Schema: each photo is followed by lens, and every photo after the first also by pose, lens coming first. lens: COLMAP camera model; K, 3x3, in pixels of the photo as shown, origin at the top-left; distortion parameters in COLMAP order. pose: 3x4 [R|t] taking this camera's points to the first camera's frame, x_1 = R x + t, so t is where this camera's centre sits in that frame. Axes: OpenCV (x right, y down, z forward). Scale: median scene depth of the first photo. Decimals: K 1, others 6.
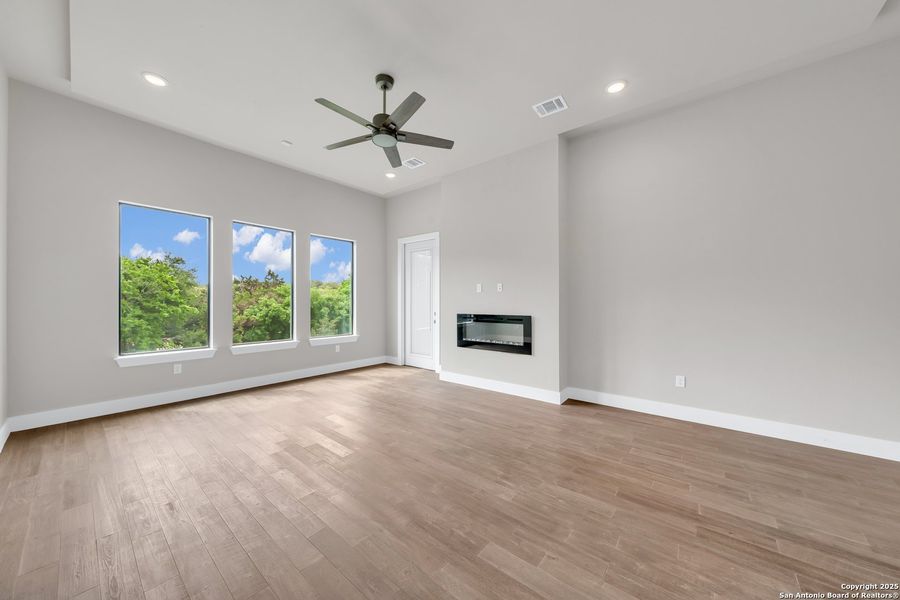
lens RADIAL K [[314.5, 0, 447.8], [0, 314.5, 289.3], [0, 0, 1]] dist [-0.009563, -0.000051]
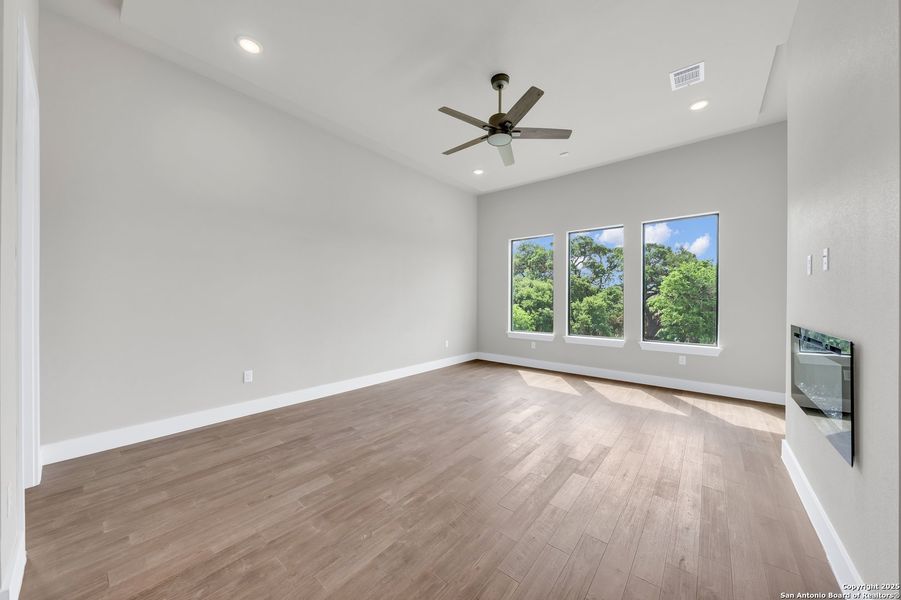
lens RADIAL K [[308.3, 0, 450.5], [0, 308.3, 300.0], [0, 0, 1]] dist [0.026990, 0.000051]
pose [[-0.002736, 0.006970, -0.999972, 1.017506], [0.044370, 0.998992, 0.006841, 0.024600], [0.999011, -0.044350, -0.003042, 1.055076]]
